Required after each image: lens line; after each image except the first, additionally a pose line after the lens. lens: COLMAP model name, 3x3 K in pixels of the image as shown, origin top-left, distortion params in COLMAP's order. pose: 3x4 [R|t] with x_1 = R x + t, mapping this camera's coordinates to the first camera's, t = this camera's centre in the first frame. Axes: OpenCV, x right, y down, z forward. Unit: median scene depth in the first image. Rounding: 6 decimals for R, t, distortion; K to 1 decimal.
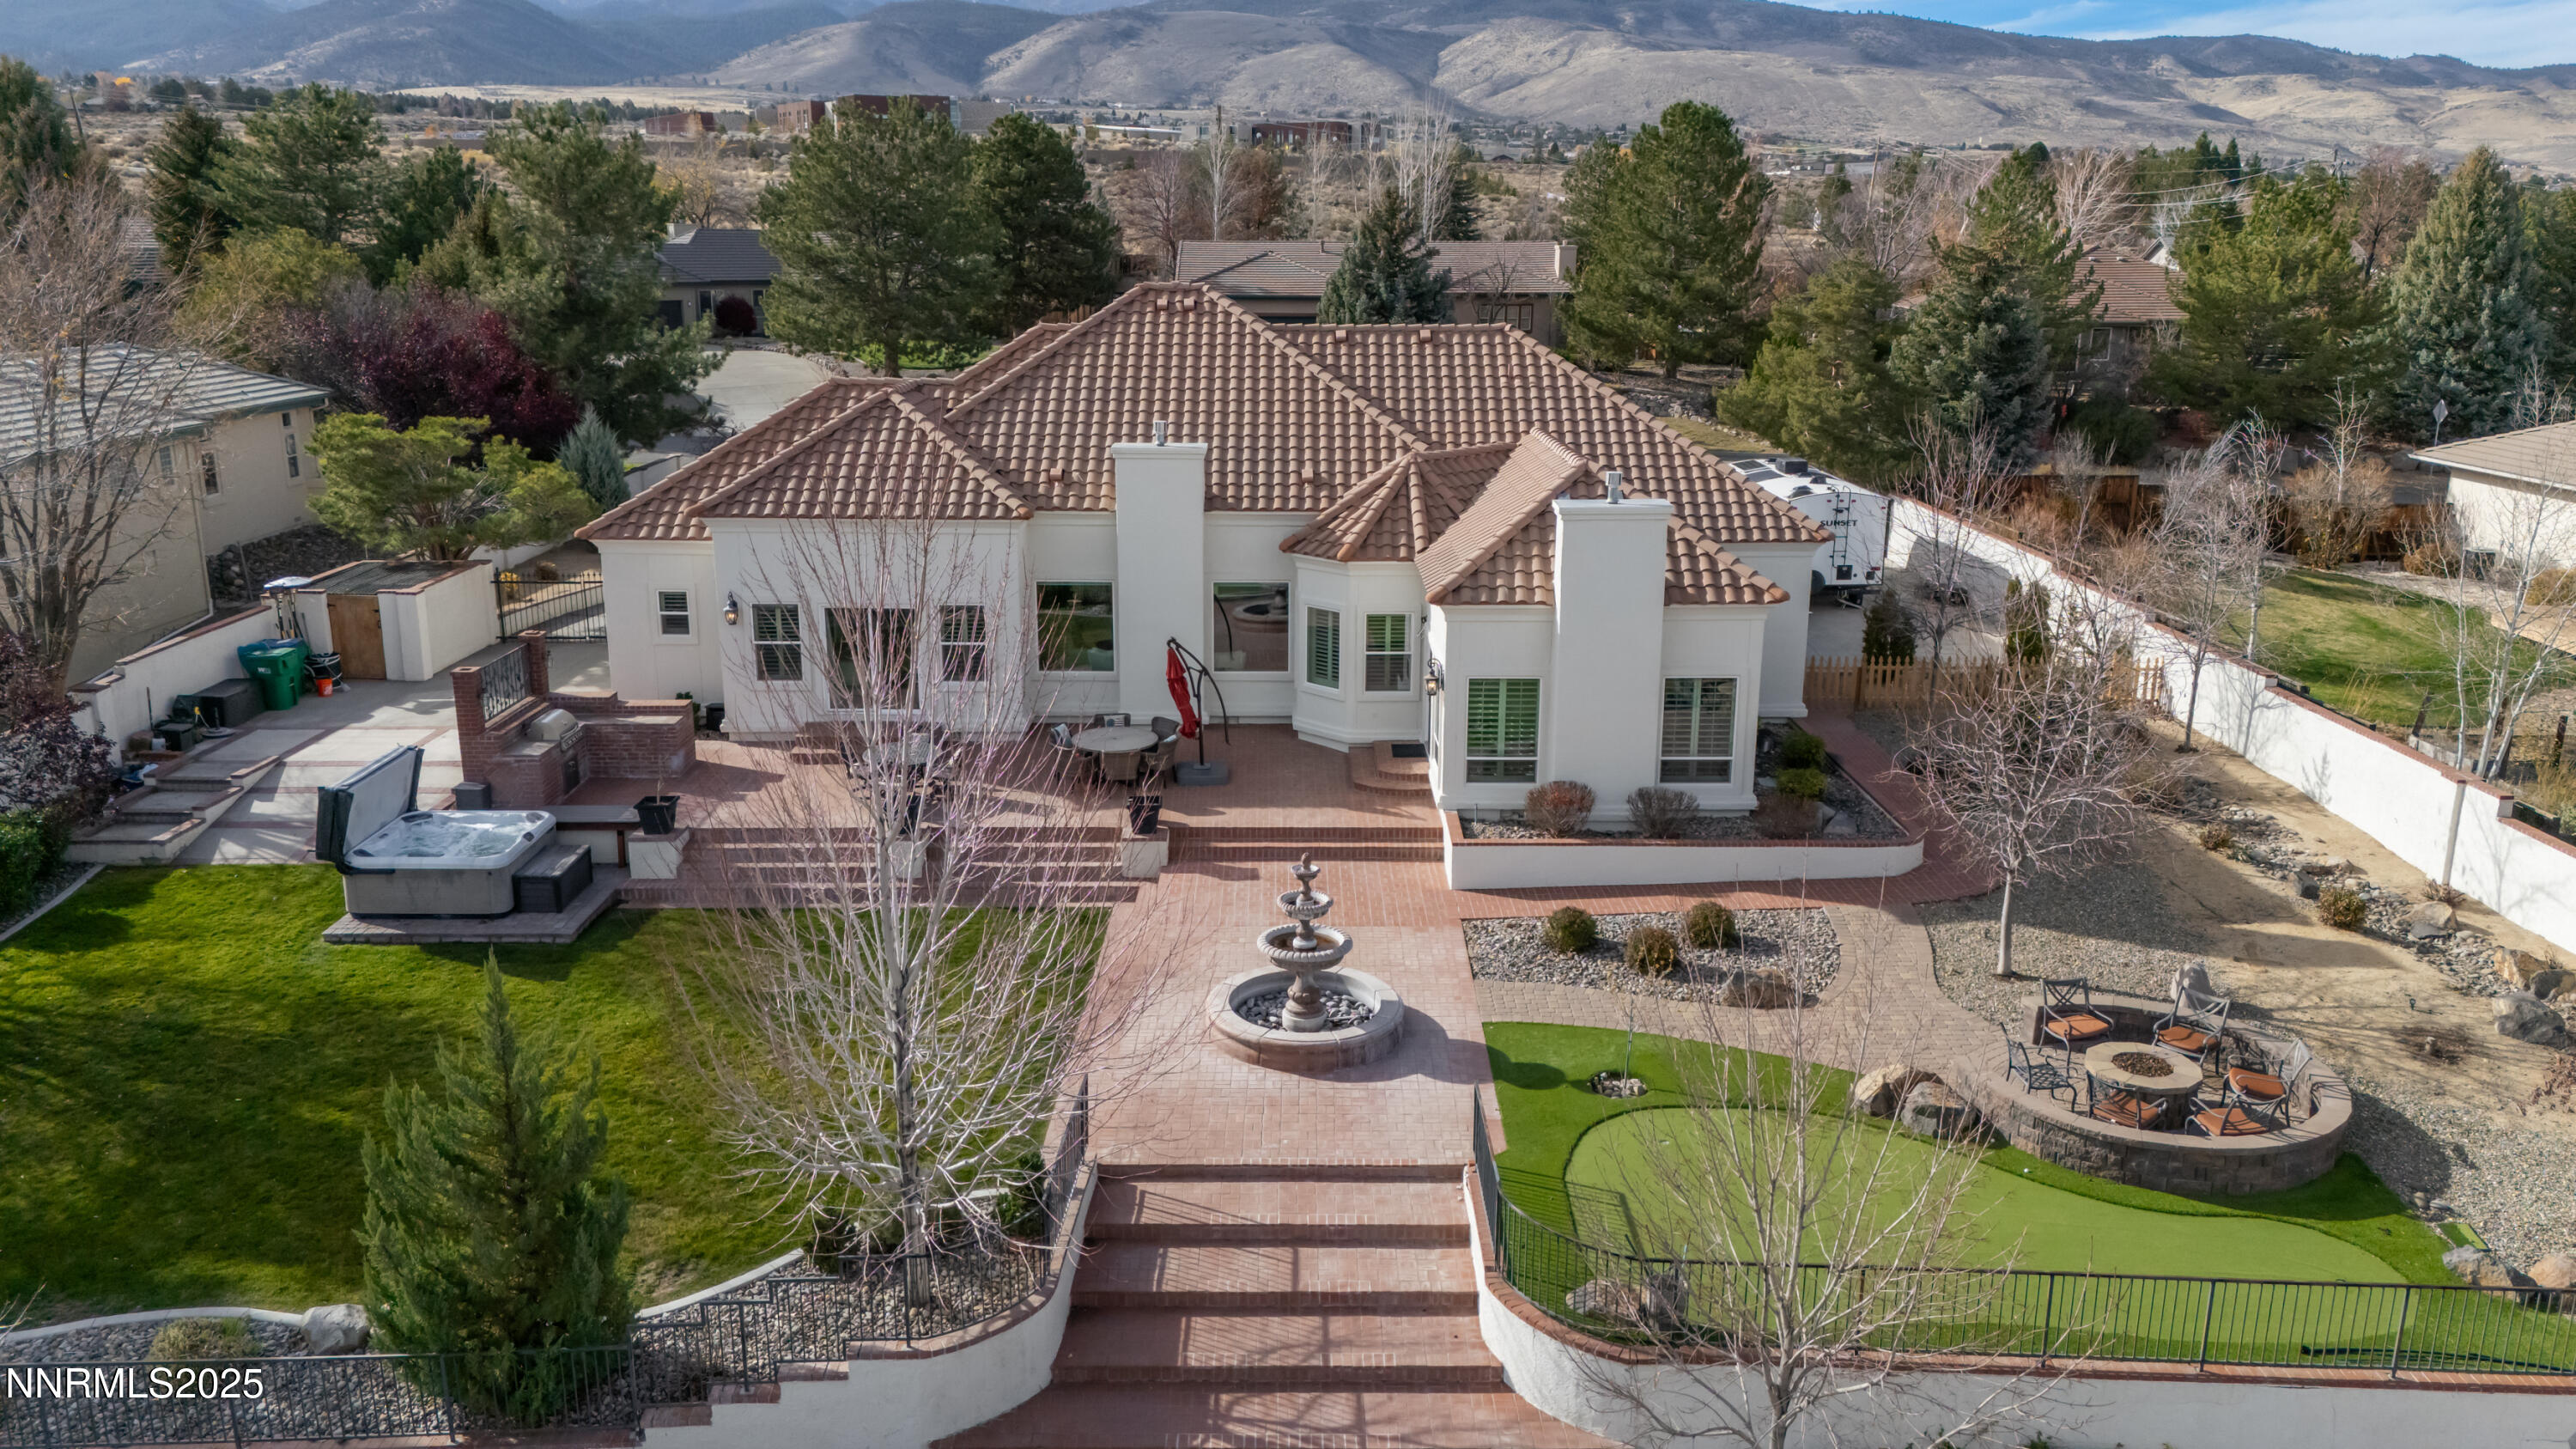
lens RADIAL K [[1915.7, 0, 1294.1], [0, 1915.7, 733.1], [0, 0, 1]] dist [0.060150, -0.031099]
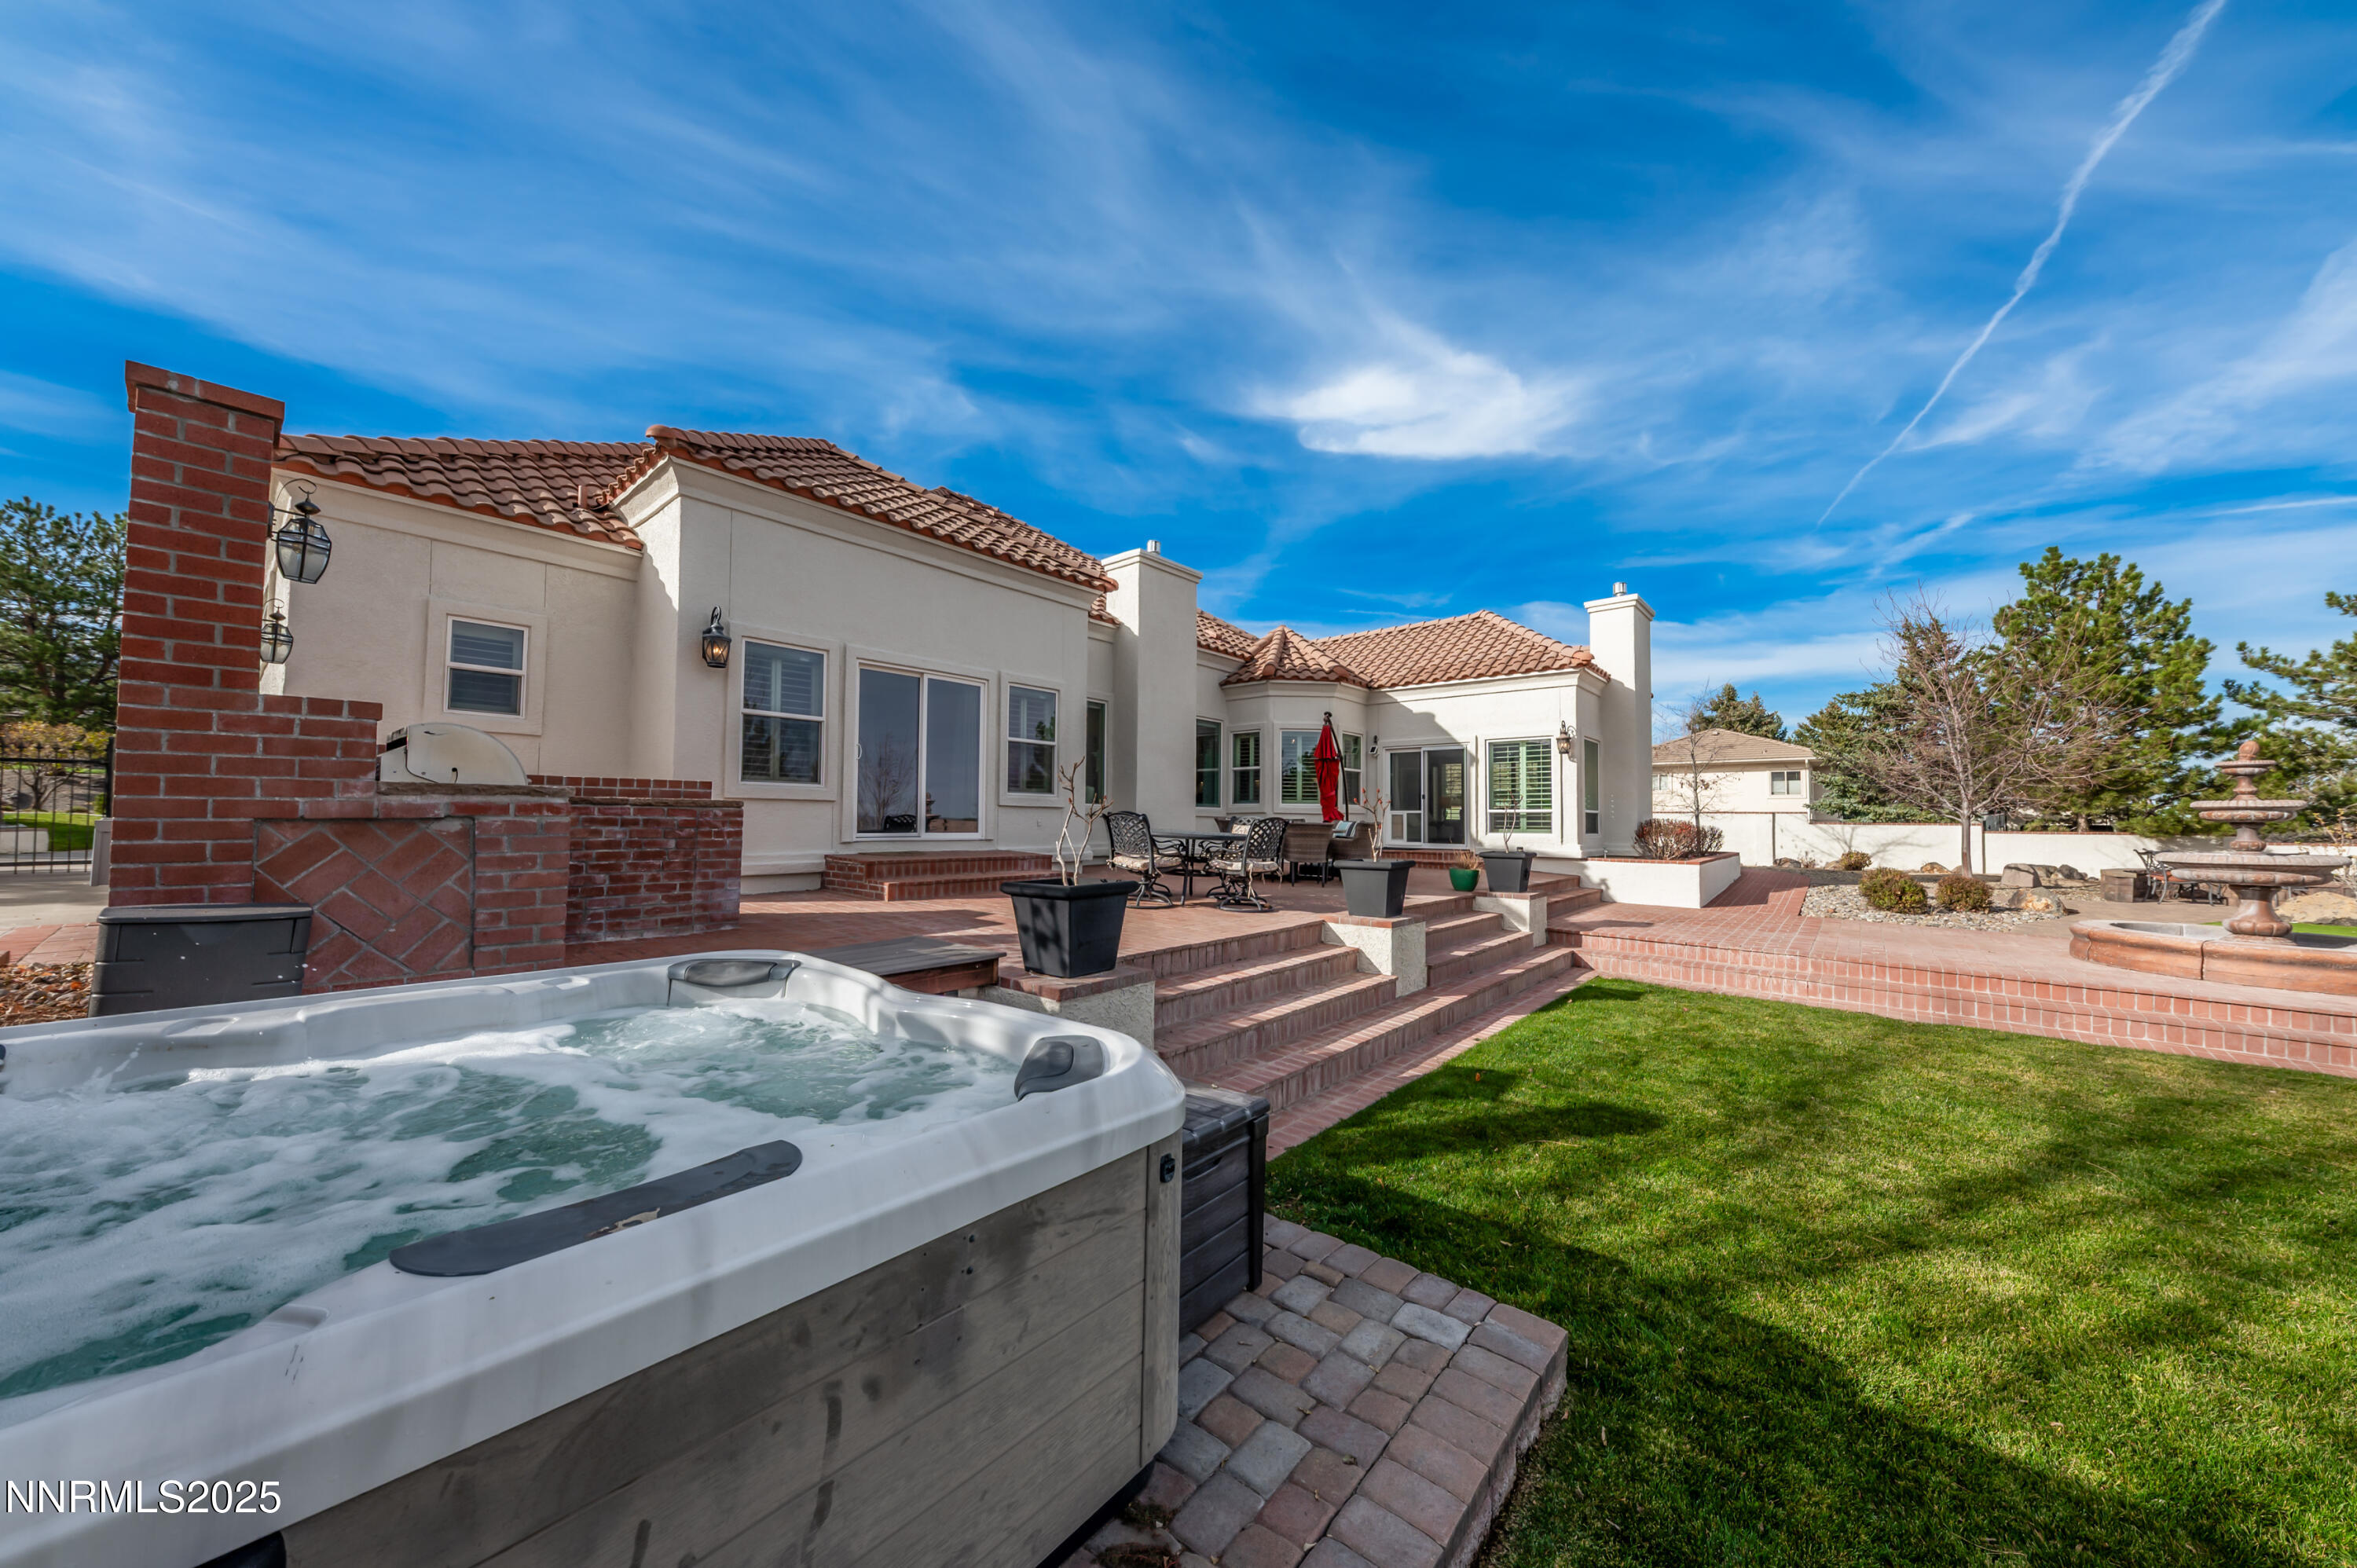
lens RADIAL K [[823.2, 0, 1177.4], [0, 823.2, 793.5], [0, 0, 1]] dist [0.007675, -0.001852]
pose [[0.650034, 0.026130, 0.759456, -0.429532], [0.190207, 0.962000, -0.195900, 0.052483], [-0.735716, 0.271796, 0.620362, 0.871951]]
